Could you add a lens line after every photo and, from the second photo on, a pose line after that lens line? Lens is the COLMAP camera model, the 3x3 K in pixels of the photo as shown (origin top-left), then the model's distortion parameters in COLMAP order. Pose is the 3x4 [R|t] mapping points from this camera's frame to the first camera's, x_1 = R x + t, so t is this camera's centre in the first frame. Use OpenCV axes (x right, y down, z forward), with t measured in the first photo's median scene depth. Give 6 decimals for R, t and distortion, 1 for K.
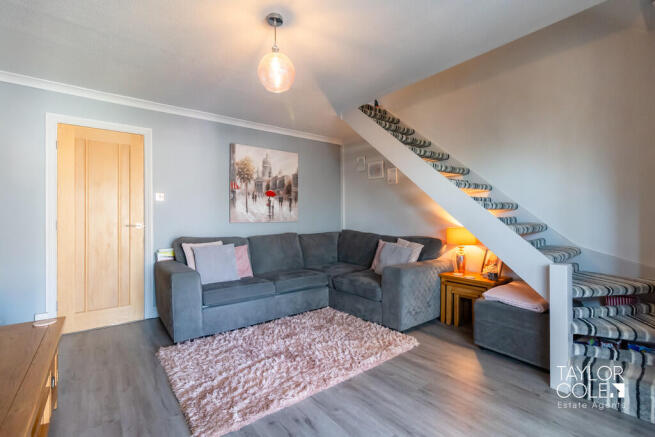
lens RADIAL K [[287.3, 0, 330.0], [0, 287.3, 218.0], [0, 0, 1]] dist [-0.003979, 0.000608]
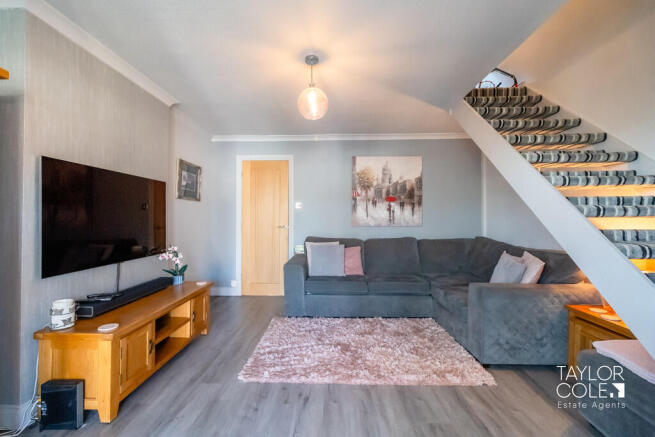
lens RADIAL K [[287.3, 0, 332.1], [0, 287.3, 217.6], [0, 0, 1]] dist [-0.003979, 0.000608]
pose [[0.776524, 0.005638, -0.630062, 0.369880], [-0.007432, 0.999972, -0.000211, -0.018904], [0.630044, 0.004847, 0.776544, 0.072797]]
